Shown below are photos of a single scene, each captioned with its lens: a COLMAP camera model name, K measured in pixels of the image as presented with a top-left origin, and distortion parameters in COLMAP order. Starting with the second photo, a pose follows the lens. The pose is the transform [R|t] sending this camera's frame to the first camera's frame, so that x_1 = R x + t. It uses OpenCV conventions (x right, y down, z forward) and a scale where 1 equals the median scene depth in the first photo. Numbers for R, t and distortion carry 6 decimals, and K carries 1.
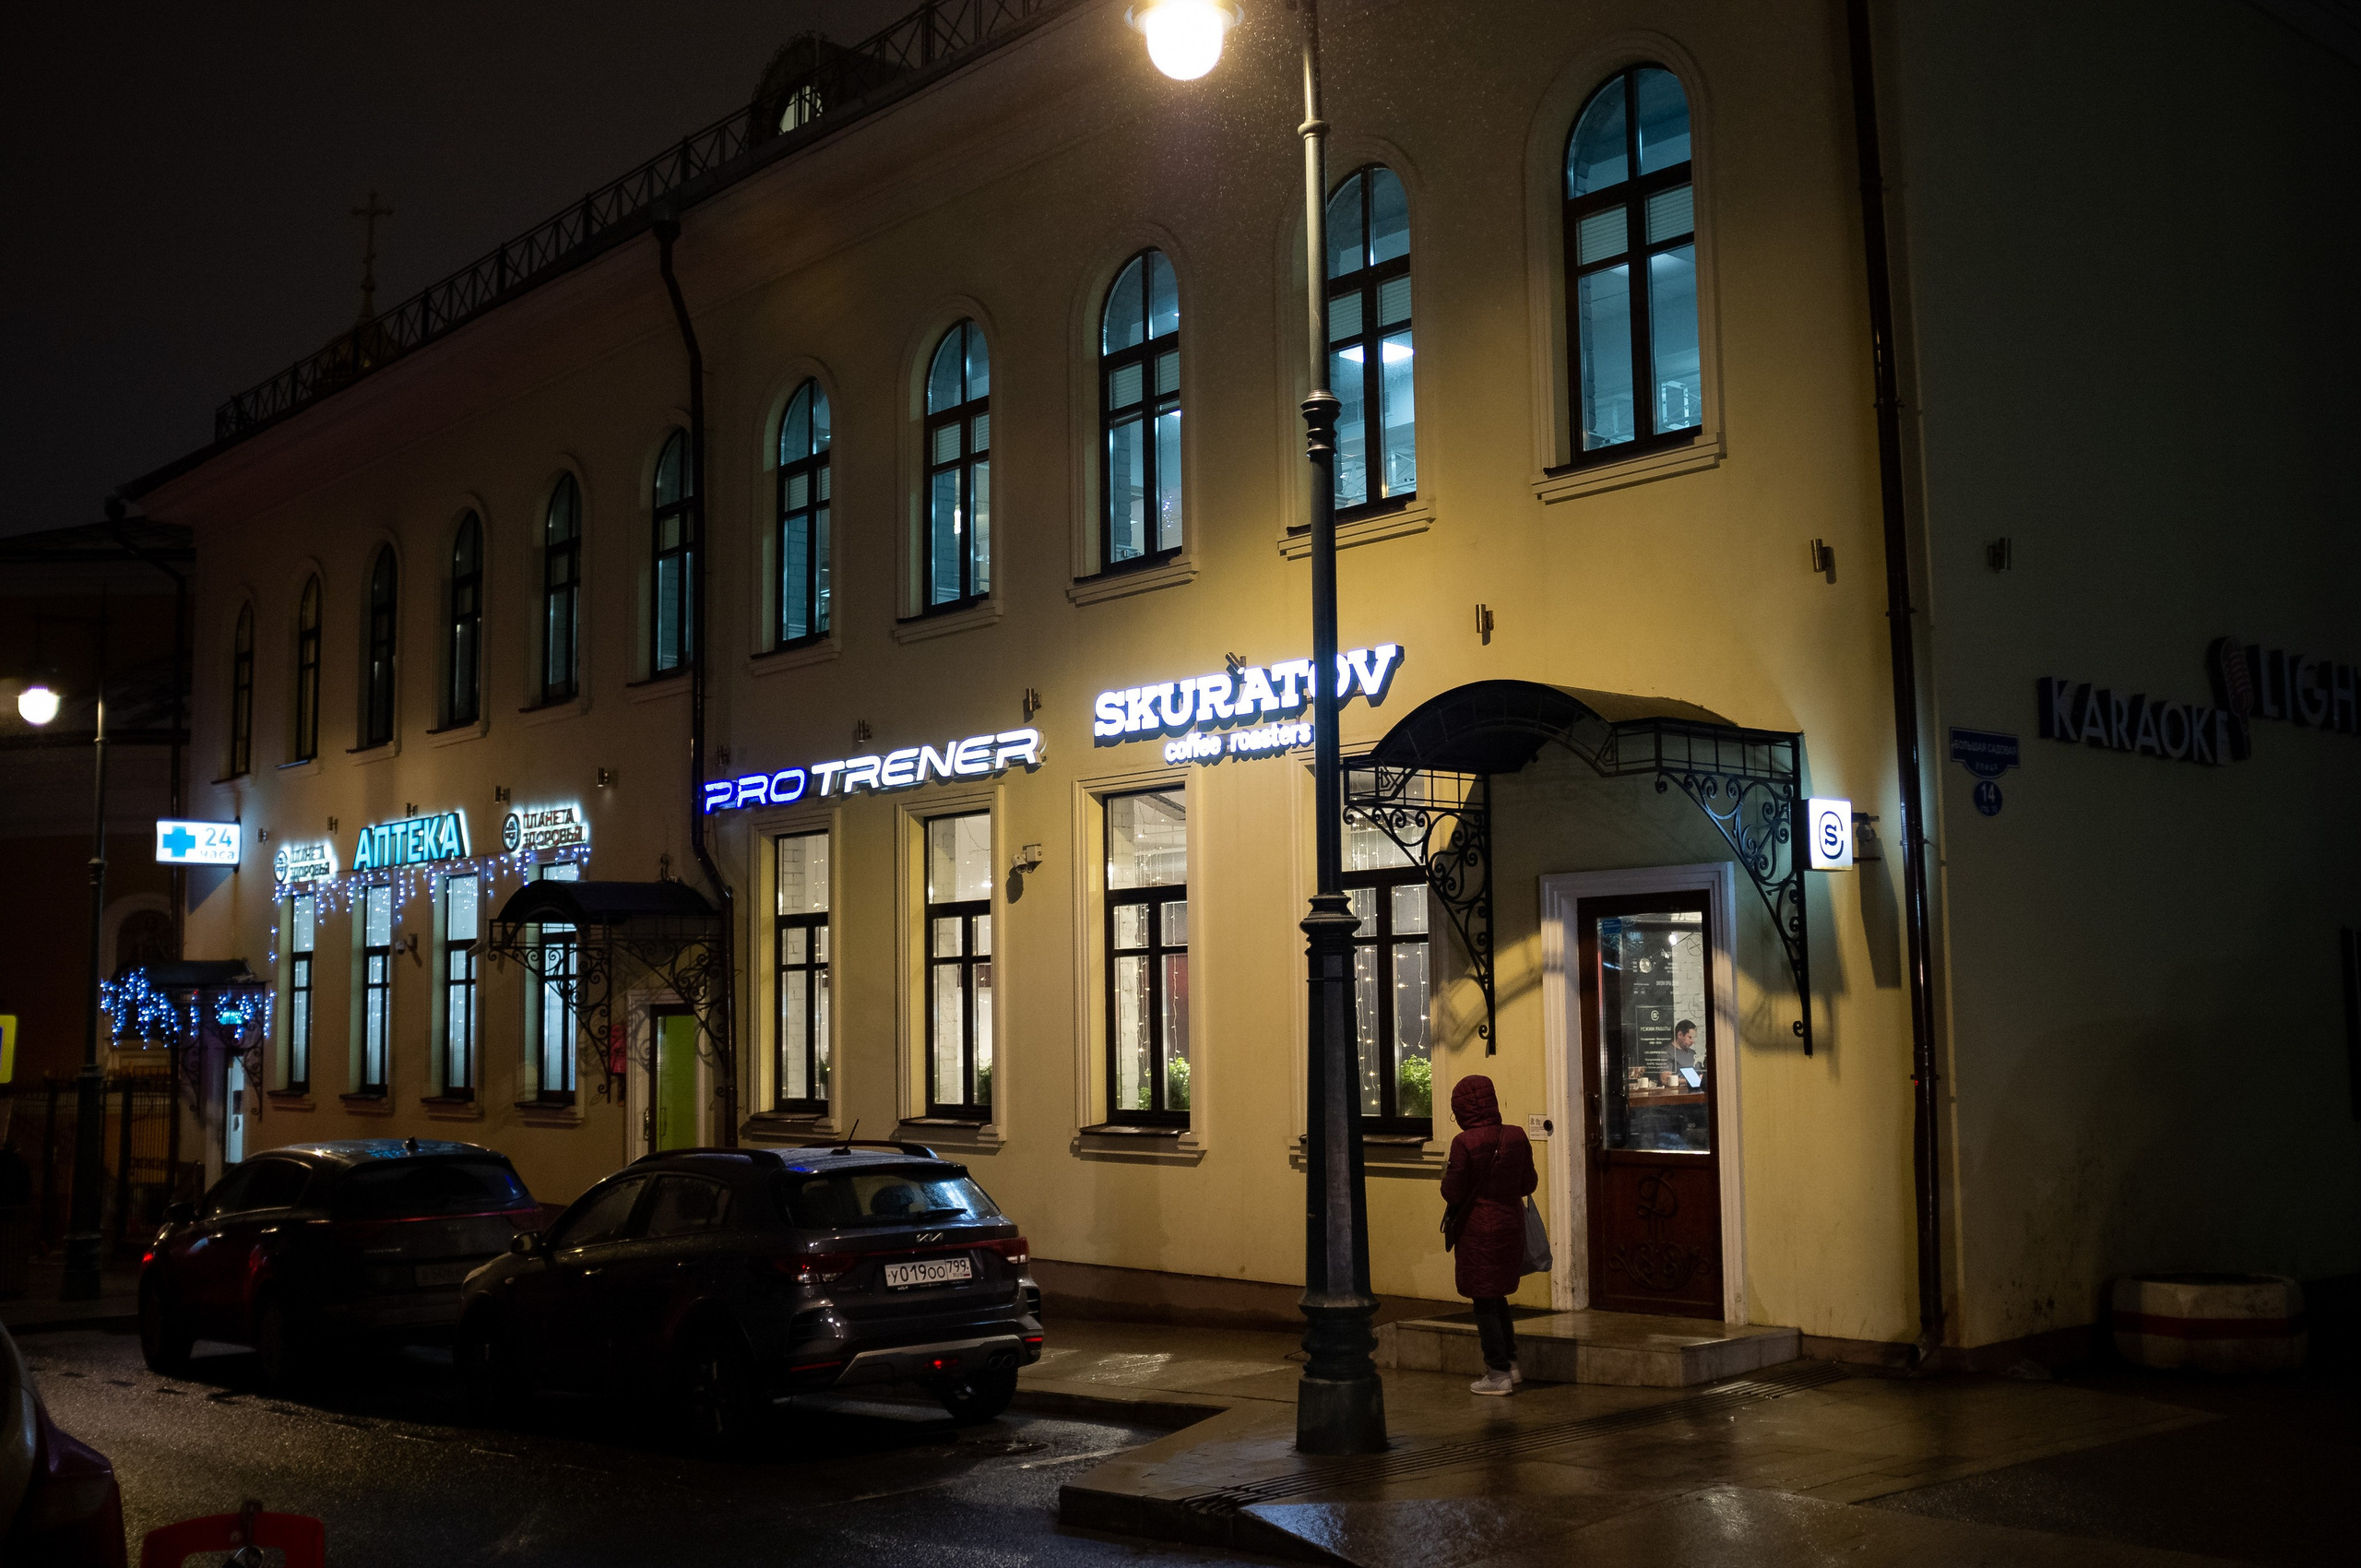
lens RADIAL K [[2361.8, 0, 1181.8], [0, 2361.8, 754.5], [0, 0, 1]] dist [-0.103695, 0.170107]
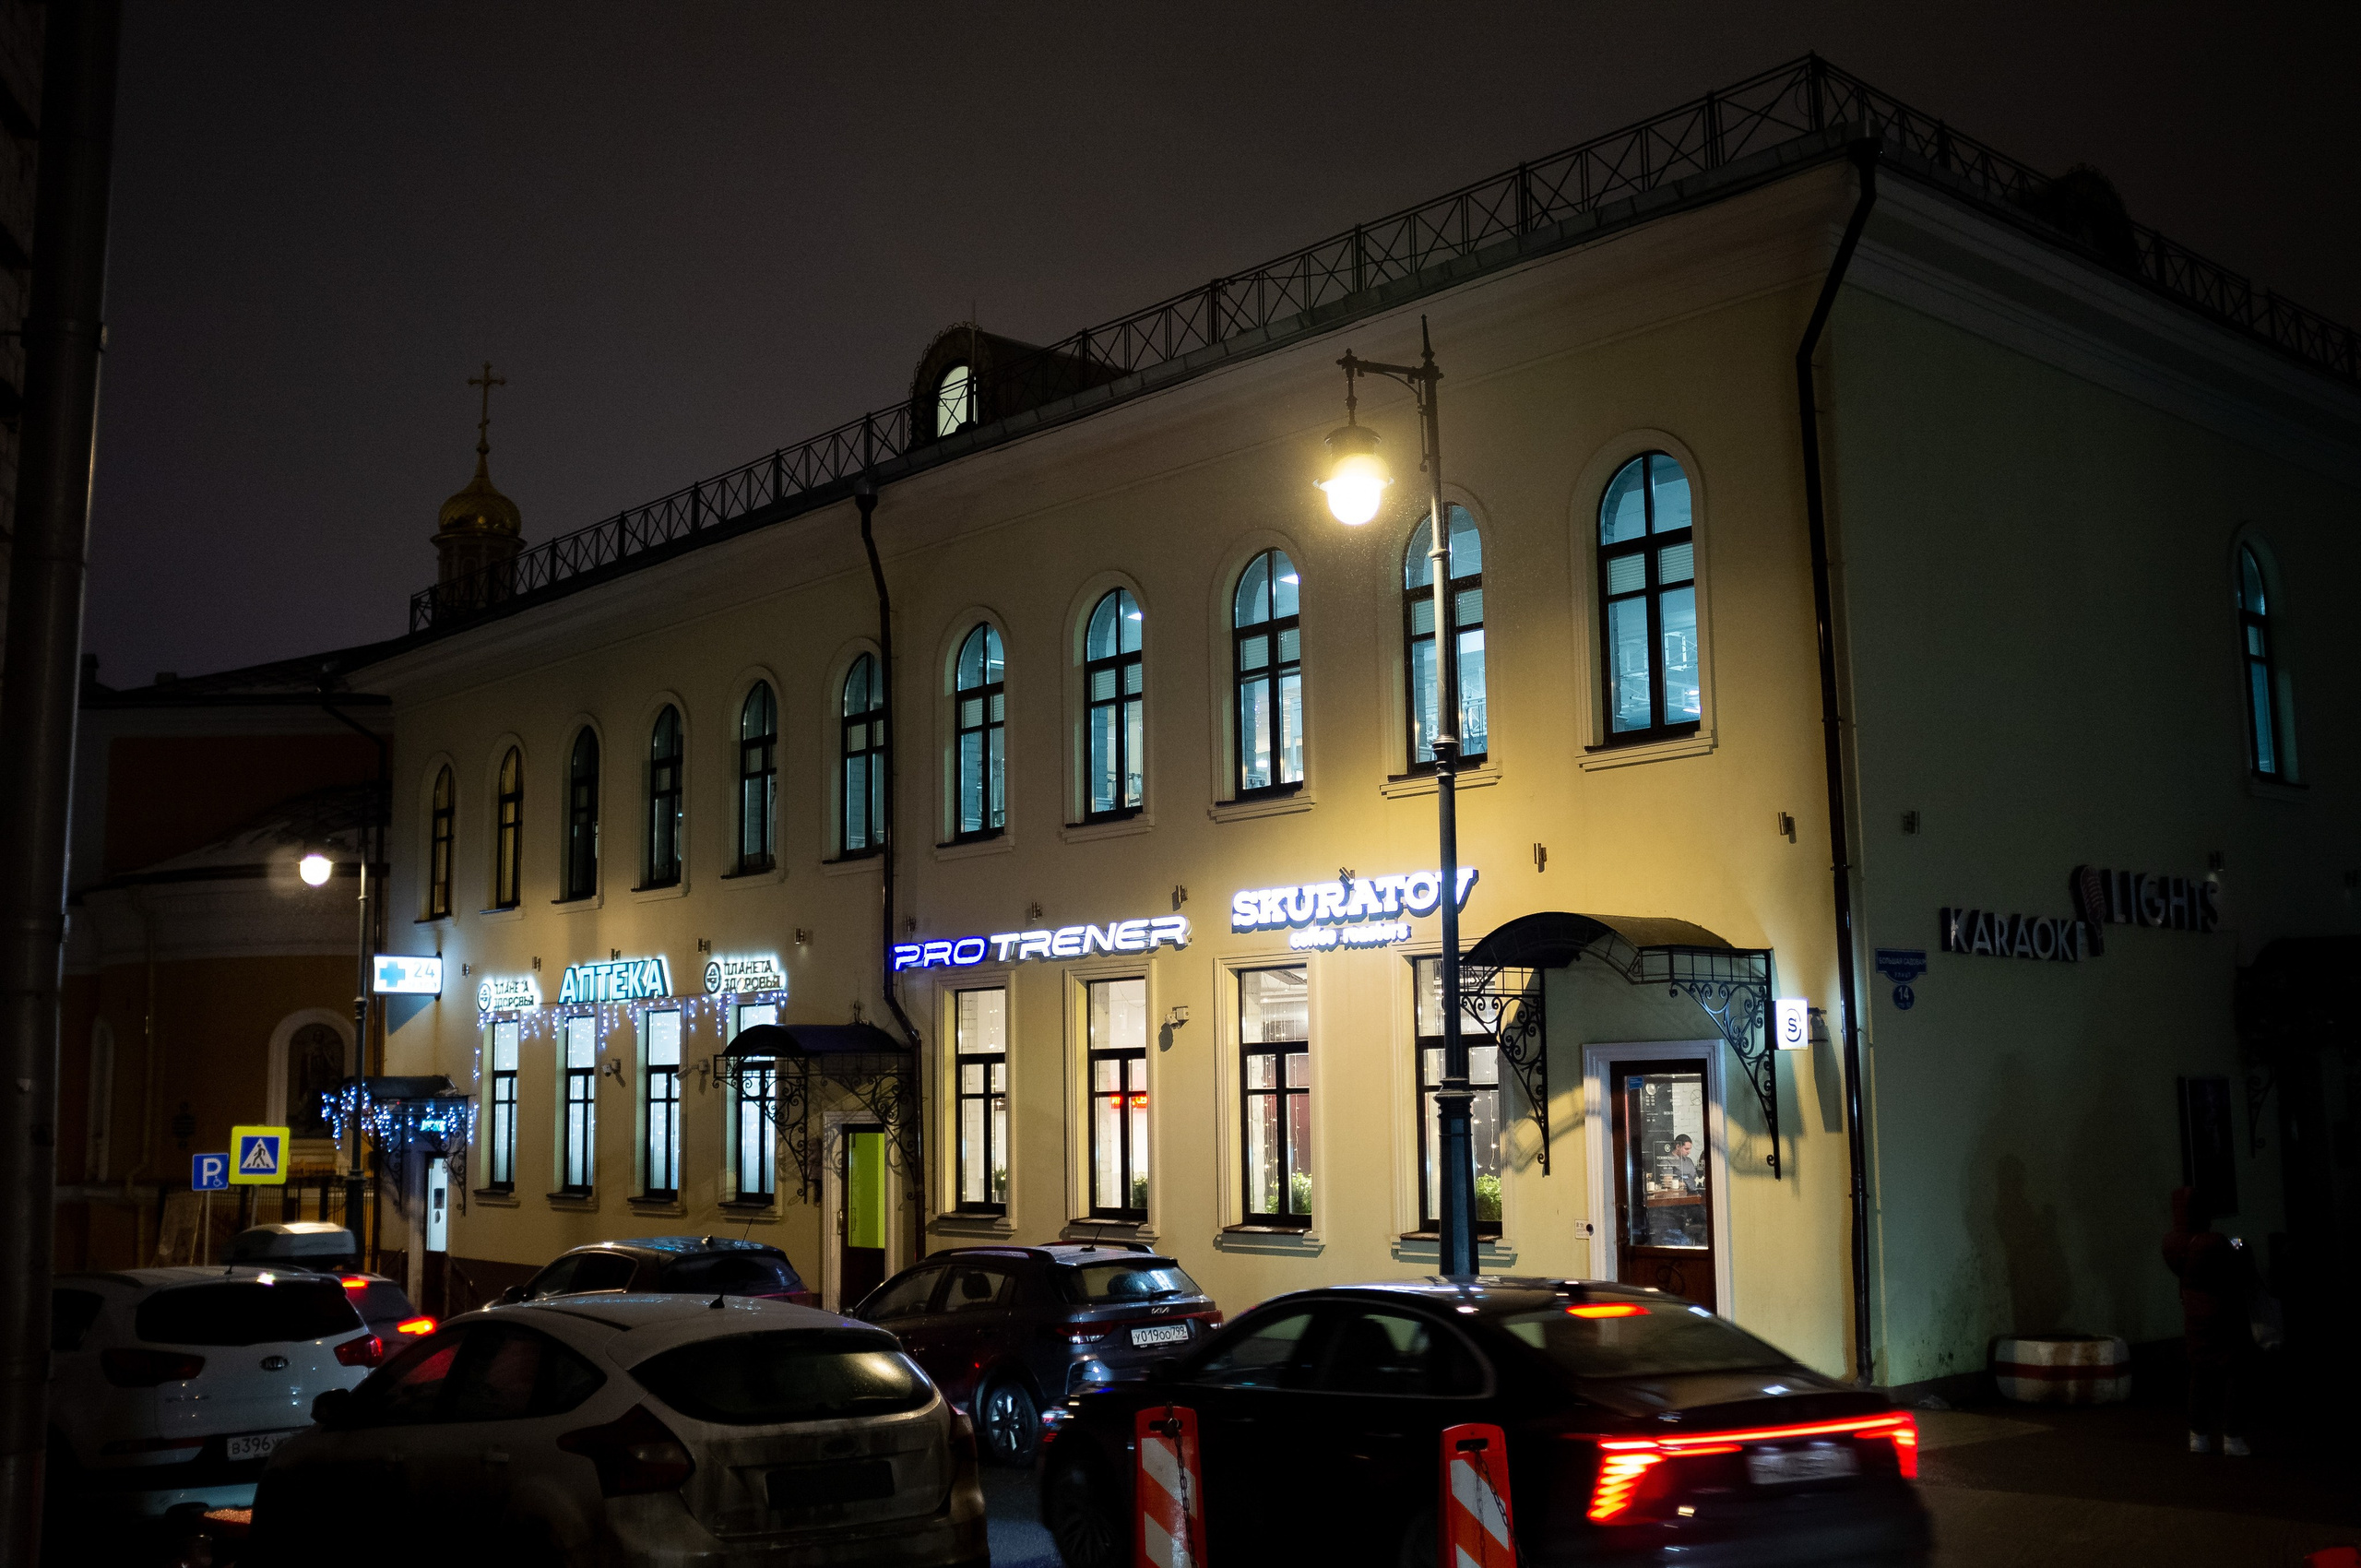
lens RADIAL K [[2361.8, 0, 1181.8], [0, 2361.8, 754.5], [0, 0, 1]] dist [-0.103695, 0.170107]
pose [[0.999984, 0.000656, 0.005667, -0.072561], [-0.000468, 0.999450, -0.033152, -0.058588], [-0.005686, 0.033149, 0.999434, -0.302814]]
